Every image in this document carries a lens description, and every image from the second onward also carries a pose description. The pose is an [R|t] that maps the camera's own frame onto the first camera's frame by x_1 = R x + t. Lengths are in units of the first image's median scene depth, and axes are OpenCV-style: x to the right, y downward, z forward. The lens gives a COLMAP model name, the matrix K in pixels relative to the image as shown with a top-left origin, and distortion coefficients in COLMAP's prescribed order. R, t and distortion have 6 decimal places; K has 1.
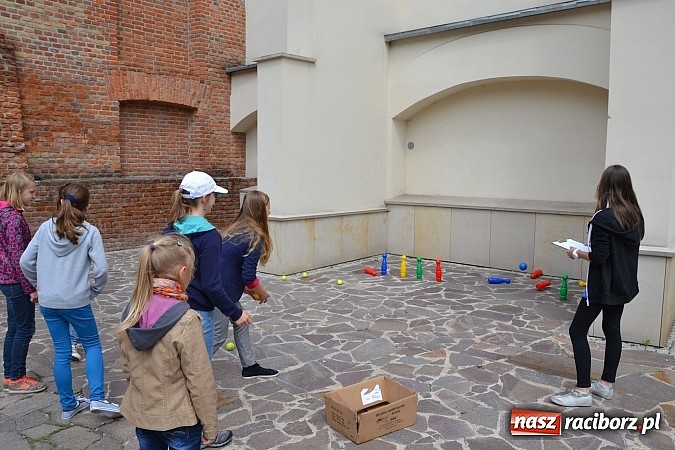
lens RADIAL K [[641.5, 0, 336.1], [0, 641.5, 235.6], [0, 0, 1]] dist [-0.130703, 0.253895]
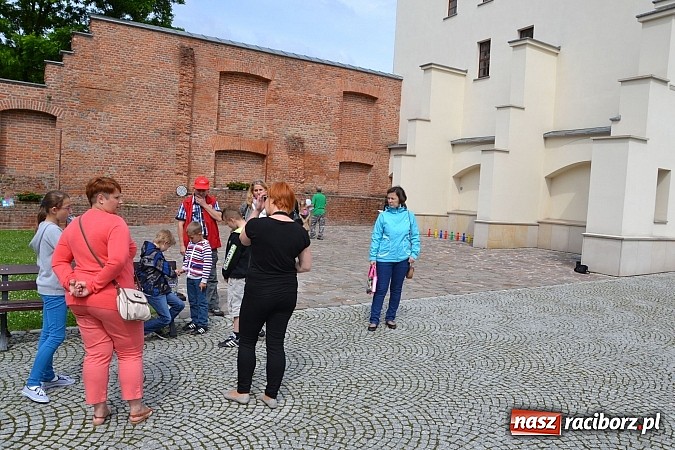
lens RADIAL K [[641.5, 0, 336.1], [0, 641.5, 235.6], [0, 0, 1]] dist [-0.130703, 0.253895]
pose [[0.959404, 0.071667, -0.272777, 0.305108], [-0.084284, 0.995834, -0.034806, 0.138068], [0.269146, 0.056384, 0.961448, -1.248110]]
